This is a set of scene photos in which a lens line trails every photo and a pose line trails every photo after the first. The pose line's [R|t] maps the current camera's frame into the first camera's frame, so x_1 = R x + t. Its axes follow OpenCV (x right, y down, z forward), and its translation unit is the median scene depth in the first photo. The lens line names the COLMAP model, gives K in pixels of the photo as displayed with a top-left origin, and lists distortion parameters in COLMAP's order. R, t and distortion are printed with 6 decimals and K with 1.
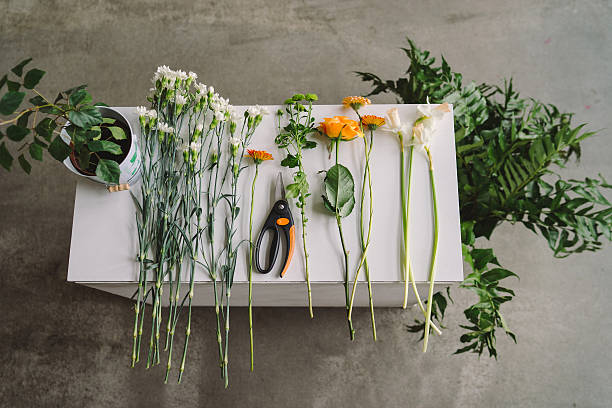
lens RADIAL K [[587.3, 0, 306.0], [0, 587.3, 204.0], [0, 0, 1]] dist [0.062864, 0.016701]
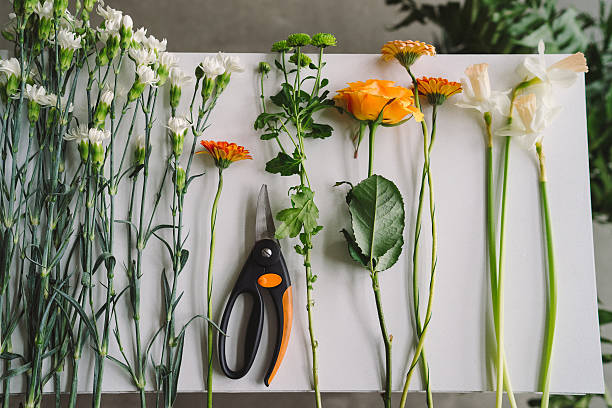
lens RADIAL K [[587.3, 0, 306.0], [0, 587.3, 204.0], [0, 0, 1]] dist [0.062864, 0.016701]
pose [[0.998980, 0.003721, 0.045011, -0.030265], [-0.009485, 0.991660, 0.128534, -0.105451], [-0.044158, -0.128830, 0.990683, 0.466364]]
